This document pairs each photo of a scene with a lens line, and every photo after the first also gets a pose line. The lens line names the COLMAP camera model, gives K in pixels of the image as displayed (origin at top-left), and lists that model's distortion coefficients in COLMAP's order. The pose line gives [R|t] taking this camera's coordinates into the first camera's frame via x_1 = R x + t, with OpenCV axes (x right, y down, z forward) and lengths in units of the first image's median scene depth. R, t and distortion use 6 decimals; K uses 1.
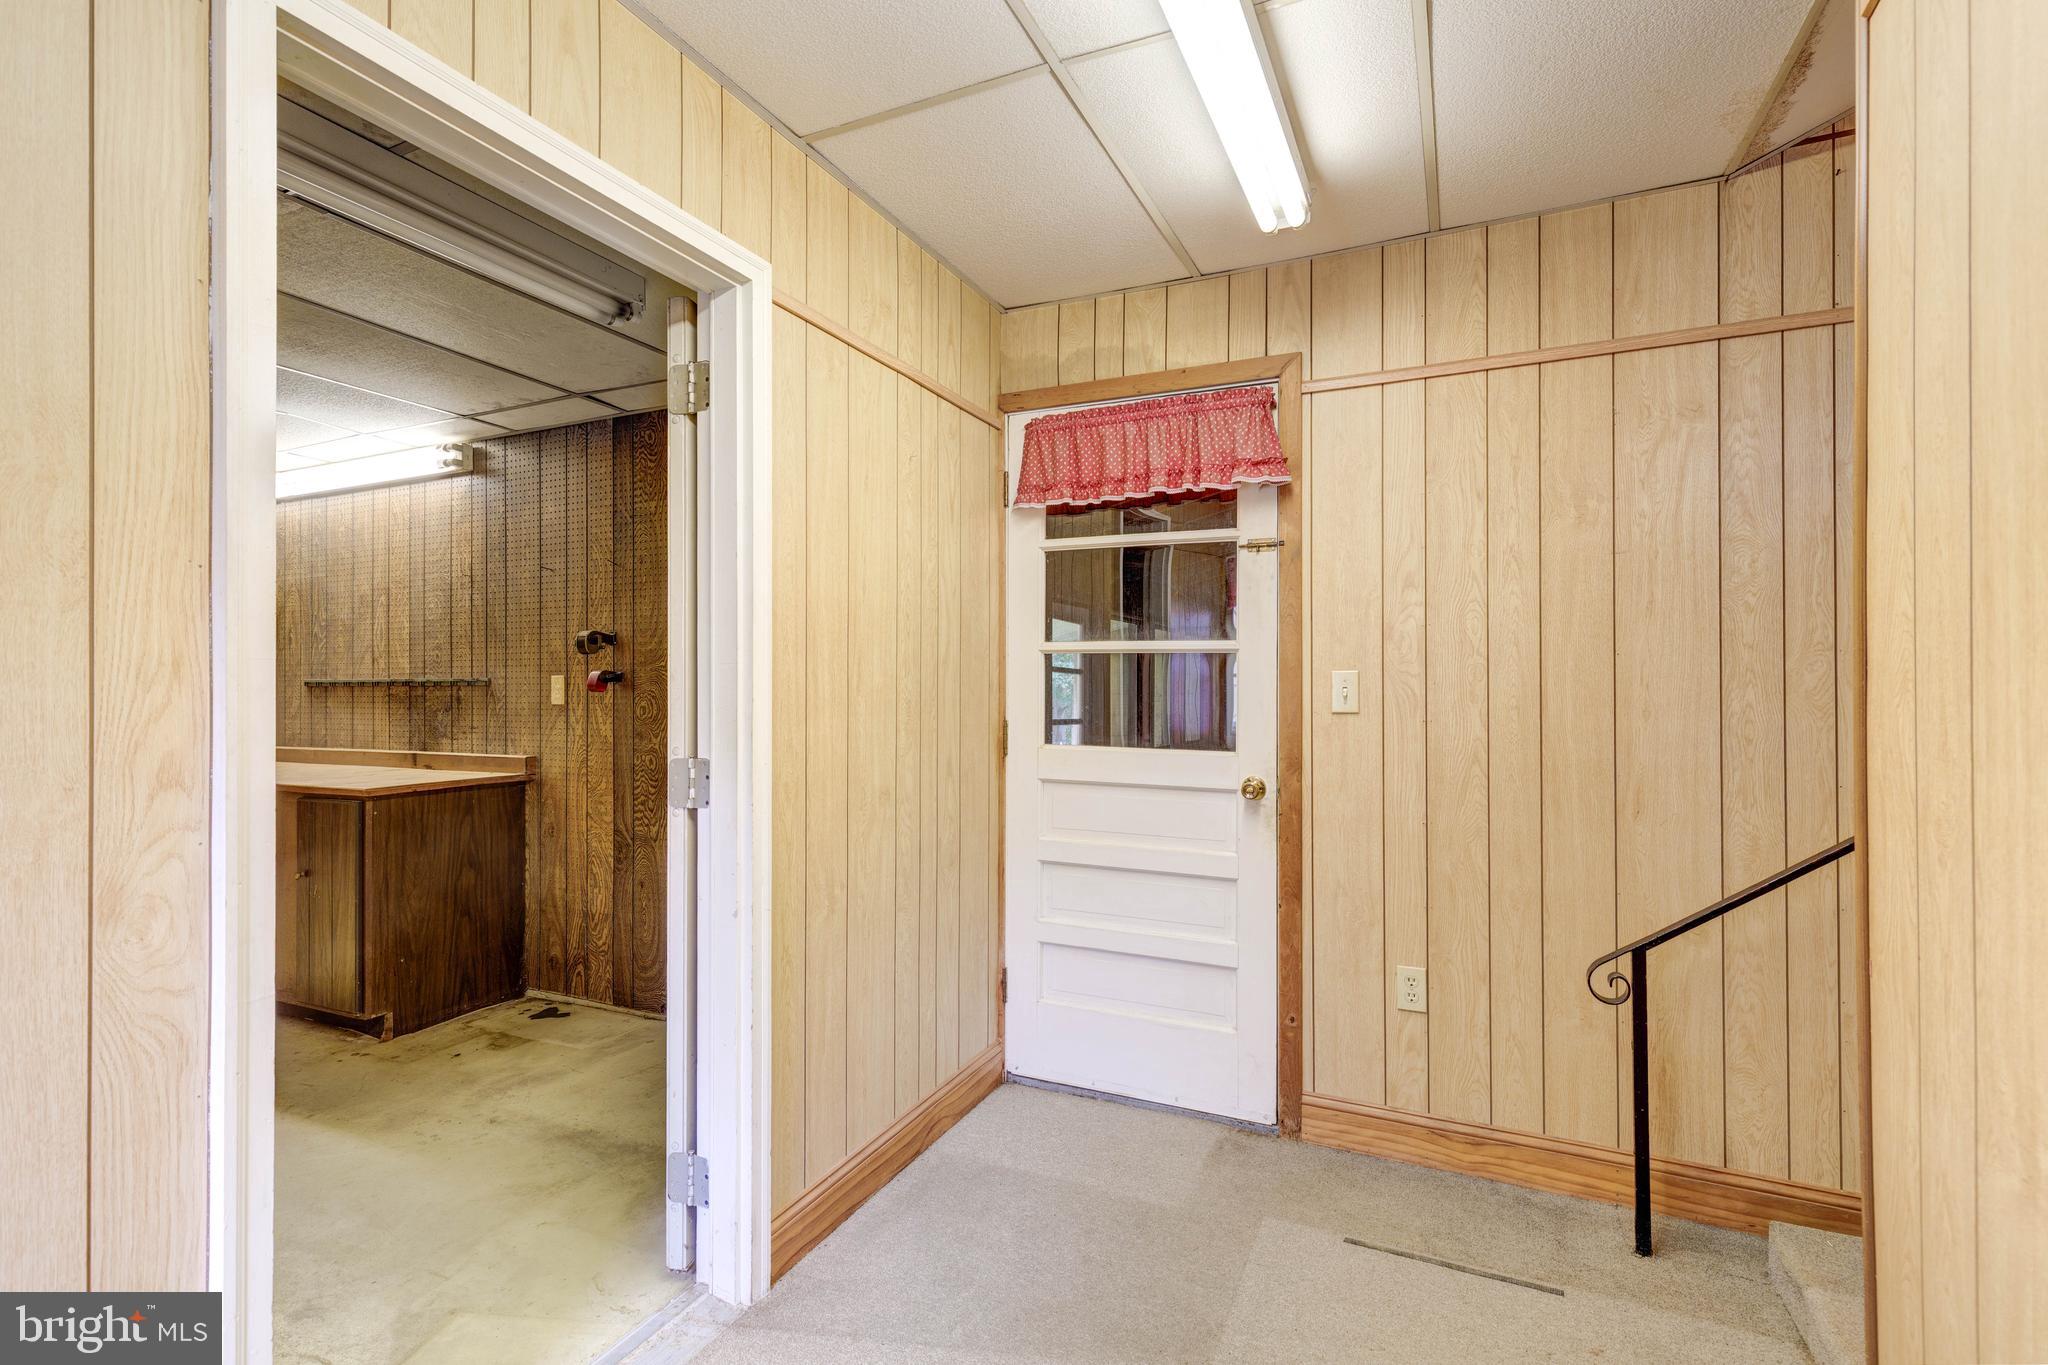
lens RADIAL K [[932.1, 0, 1023.3], [0, 932.1, 682.5], [0, 0, 1]] dist [0.016325, 0.000006]
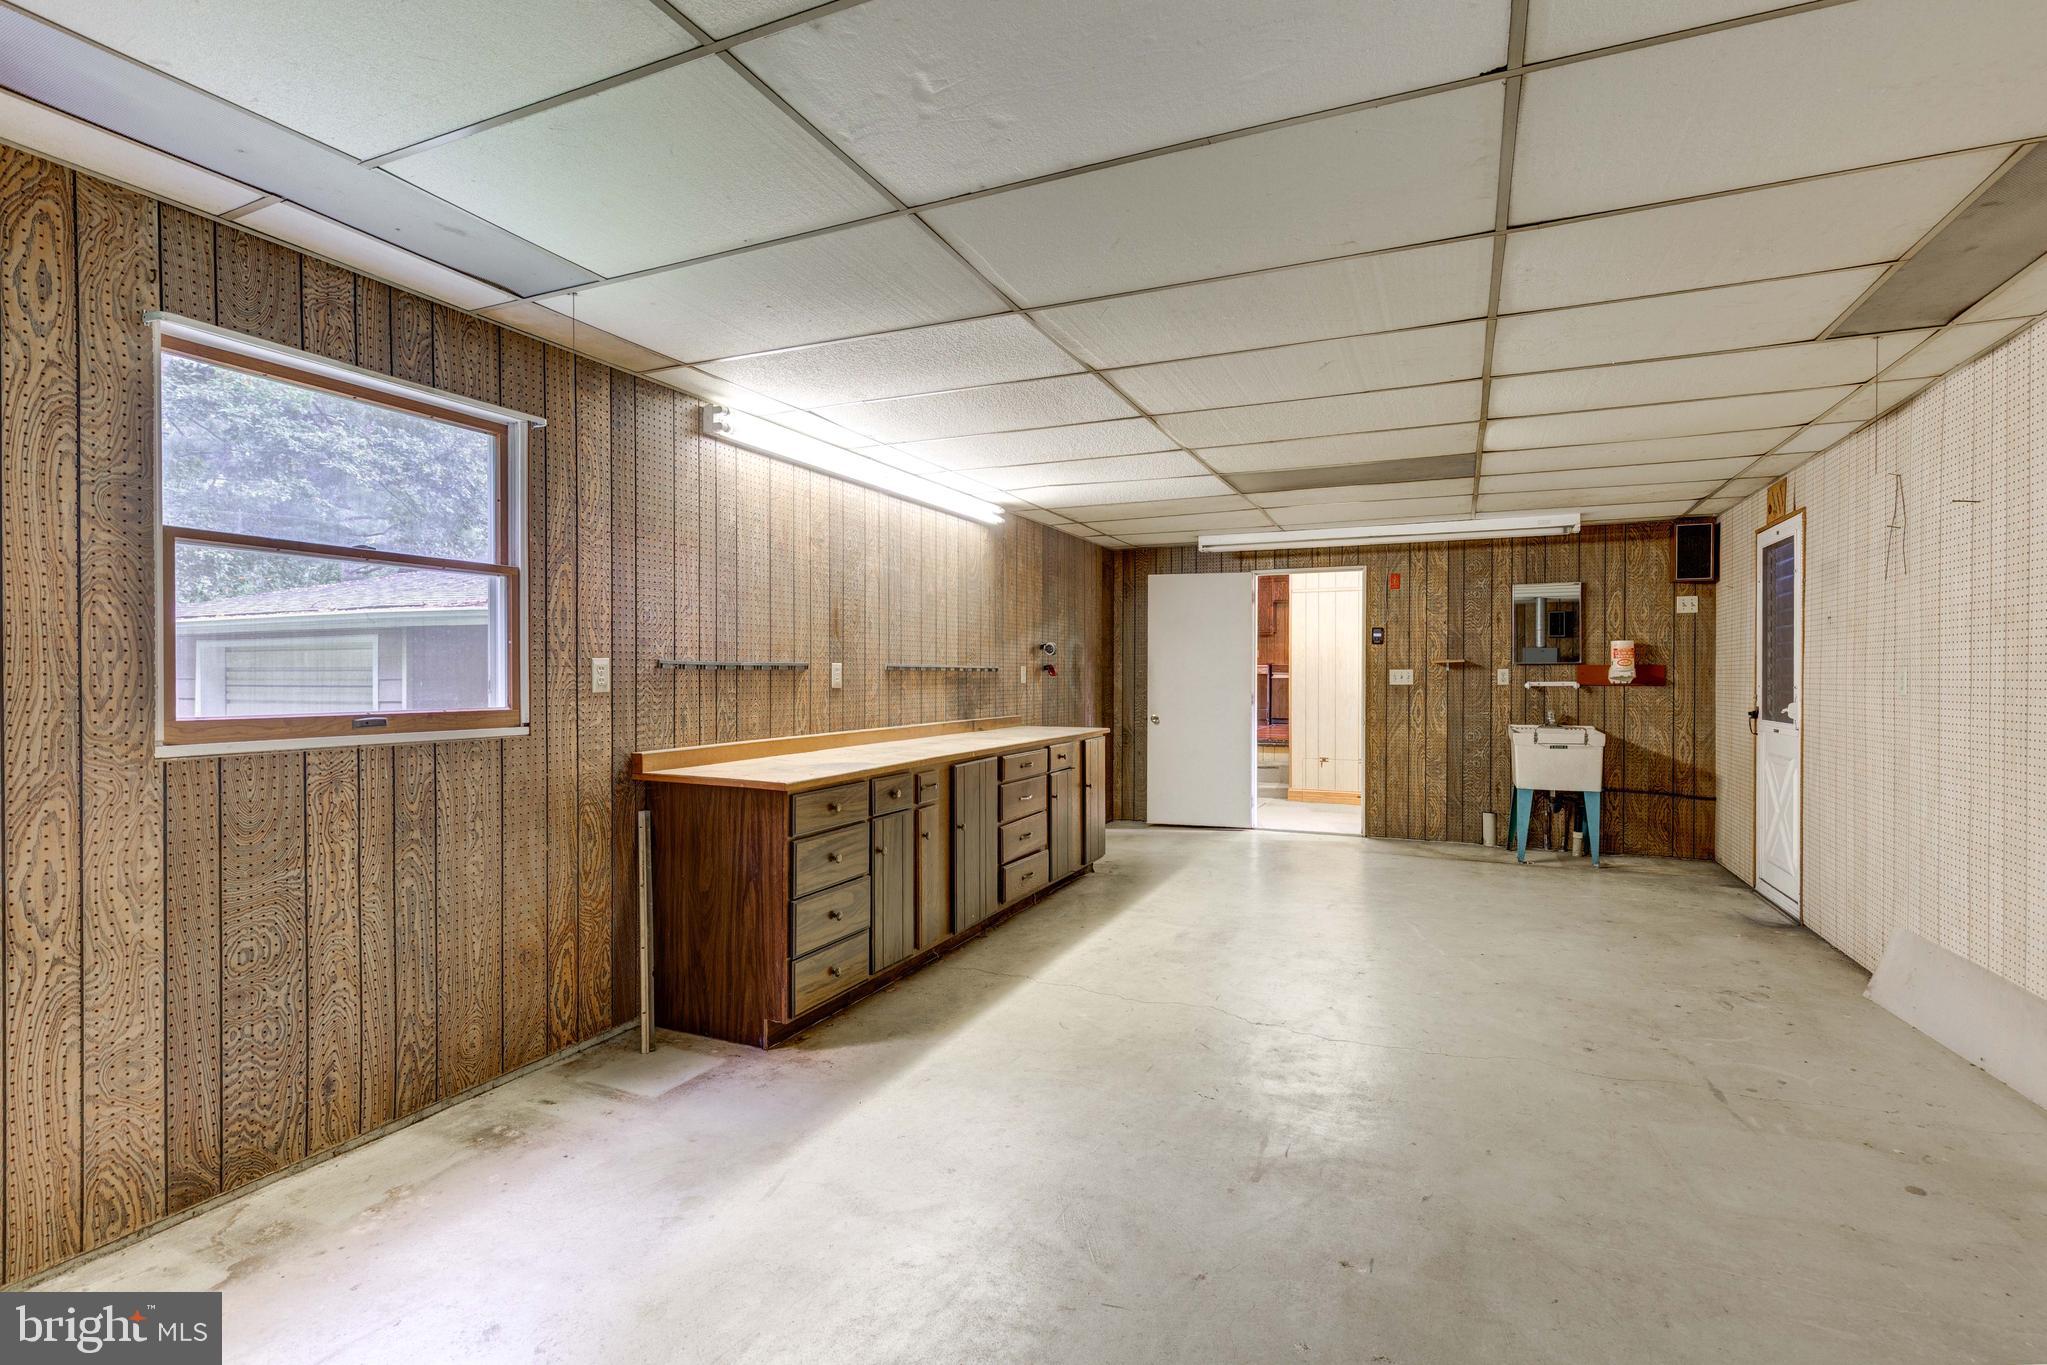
lens RADIAL K [[931.6, 0, 1026.8], [0, 931.6, 684.5], [0, 0, 1]] dist [0.016325, 0.000006]
pose [[-0.017714, -0.003771, 0.999836, -1.894131], [-0.003218, 0.999988, 0.003715, 0.016112], [-0.999838, -0.003151, -0.017726, 0.896567]]
